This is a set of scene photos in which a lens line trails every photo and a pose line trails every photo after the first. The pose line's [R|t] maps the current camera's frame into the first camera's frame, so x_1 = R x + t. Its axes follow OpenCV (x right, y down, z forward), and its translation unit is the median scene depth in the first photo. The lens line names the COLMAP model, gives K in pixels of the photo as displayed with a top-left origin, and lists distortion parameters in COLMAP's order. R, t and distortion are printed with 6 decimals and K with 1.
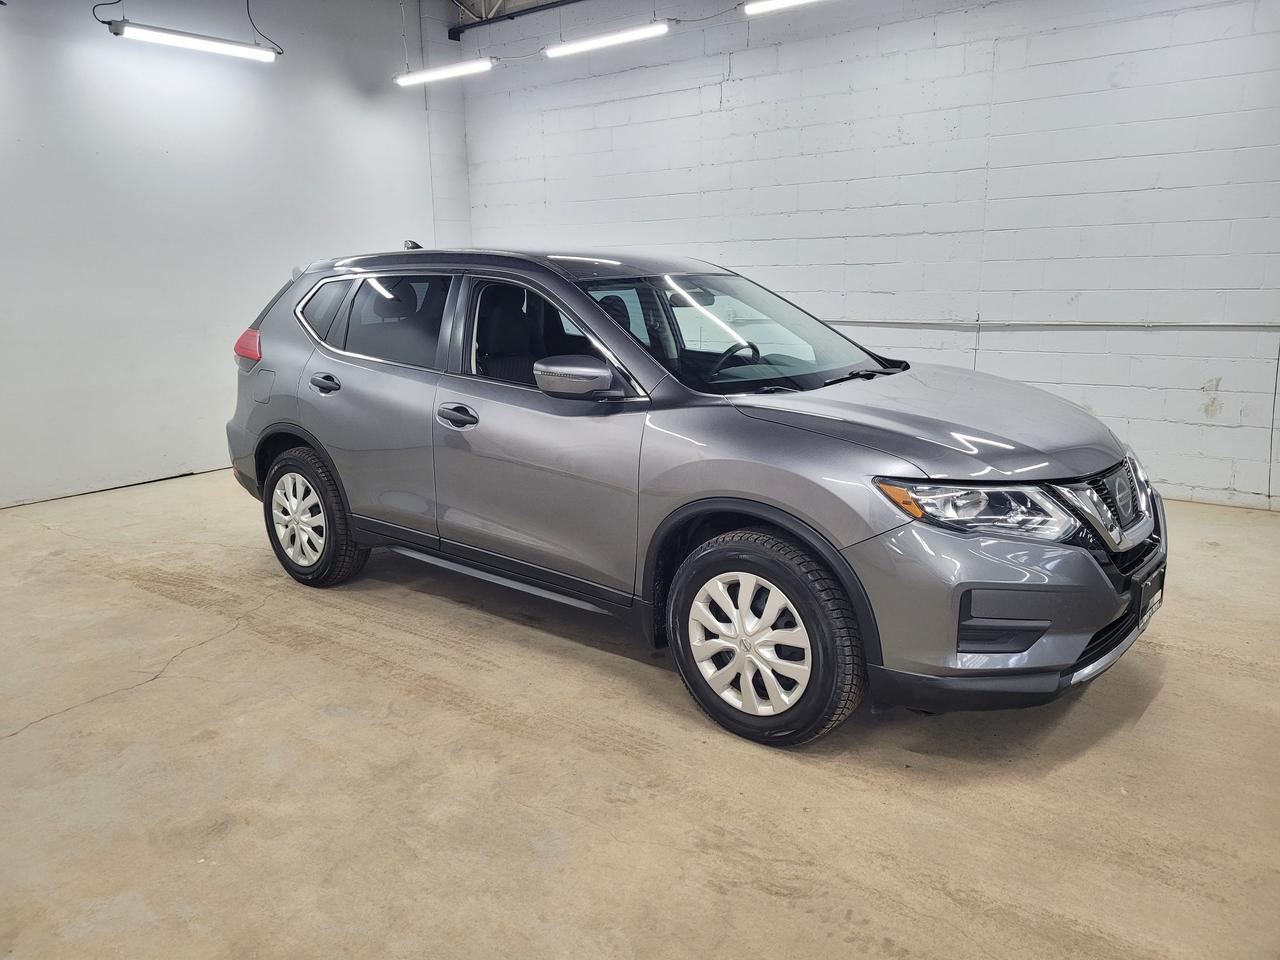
lens RADIAL K [[966.2, 0, 649.7], [0, 966.2, 479.1], [0, 0, 1]] dist [0.059831, -0.043928]
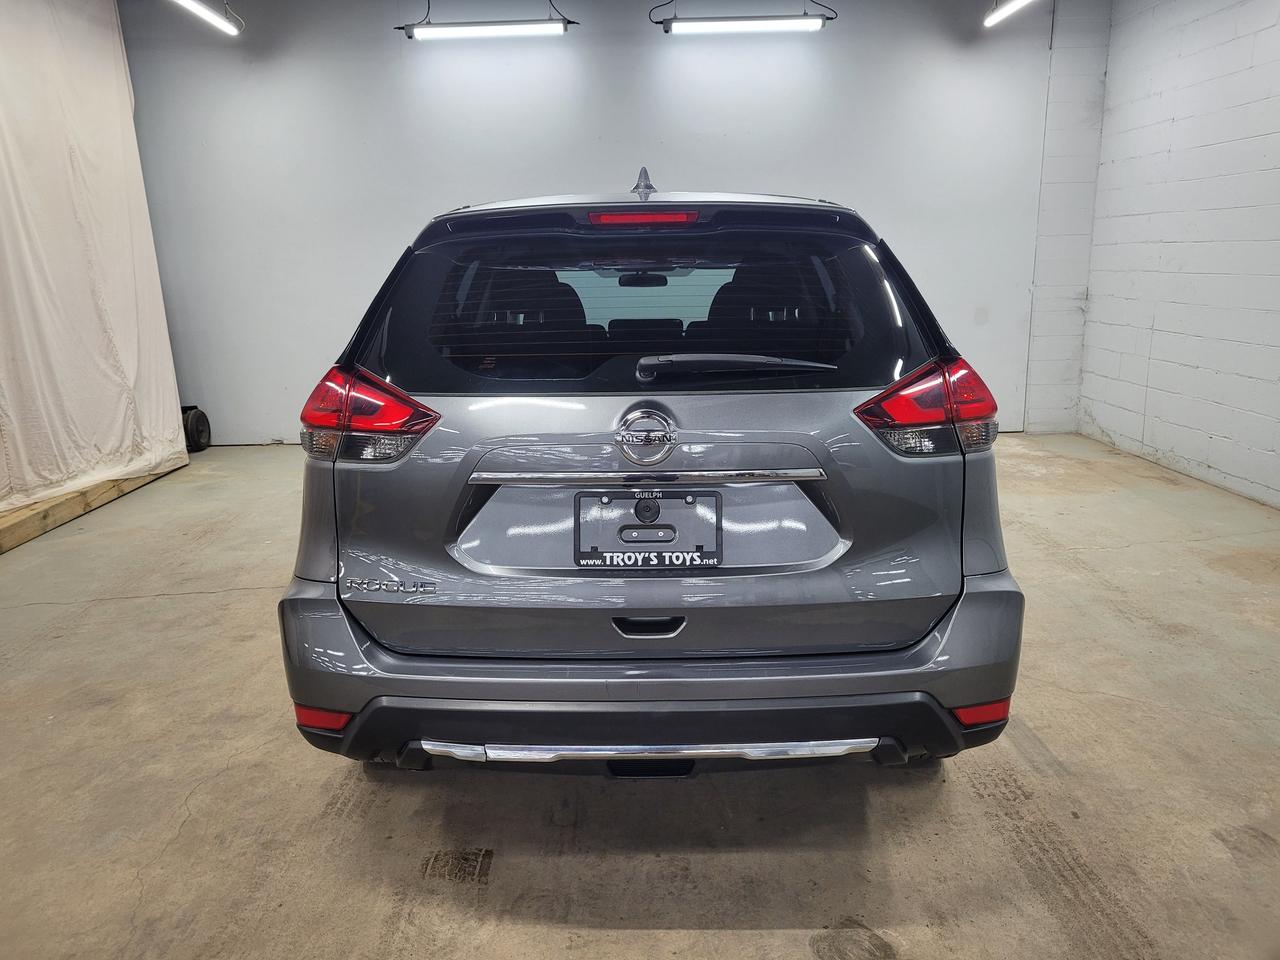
lens RADIAL K [[966.2, 0, 629.6], [0, 966.2, 480.1], [0, 0, 1]] dist [0.059831, -0.043928]
pose [[0.610967, 0.185244, -0.769678, 0.717444], [-0.166823, 0.980532, 0.103568, -0.128041], [0.773880, 0.065123, 0.629975, 0.606352]]
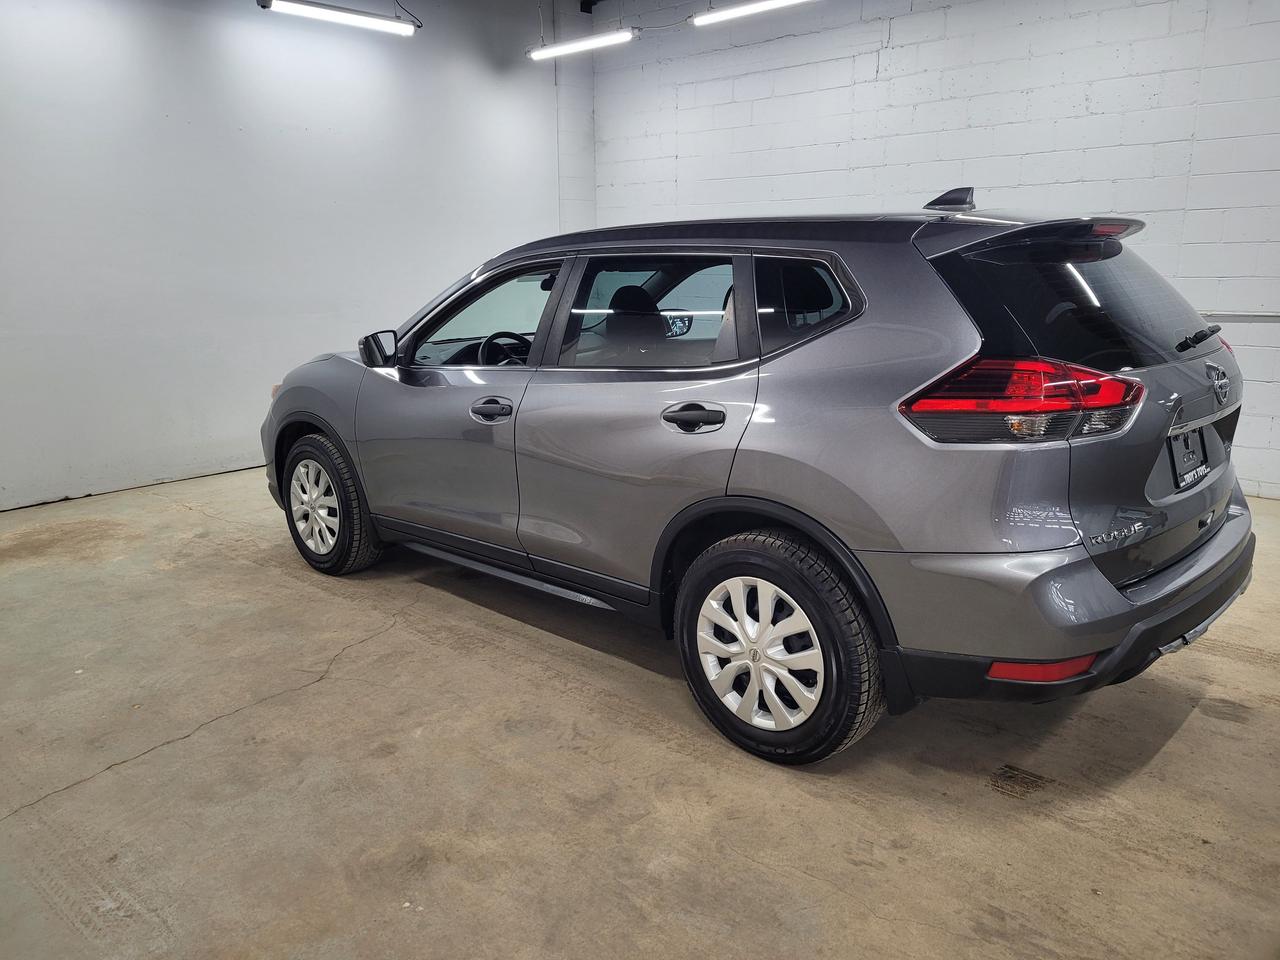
lens RADIAL K [[966.2, 0, 637.8], [0, 966.2, 471.4], [0, 0, 1]] dist [0.059831, -0.043928]
pose [[0.995954, 0.027910, -0.085419, -0.143849], [-0.027136, 0.999580, 0.010202, -0.017942], [0.085667, -0.007843, 0.996293, 0.103111]]
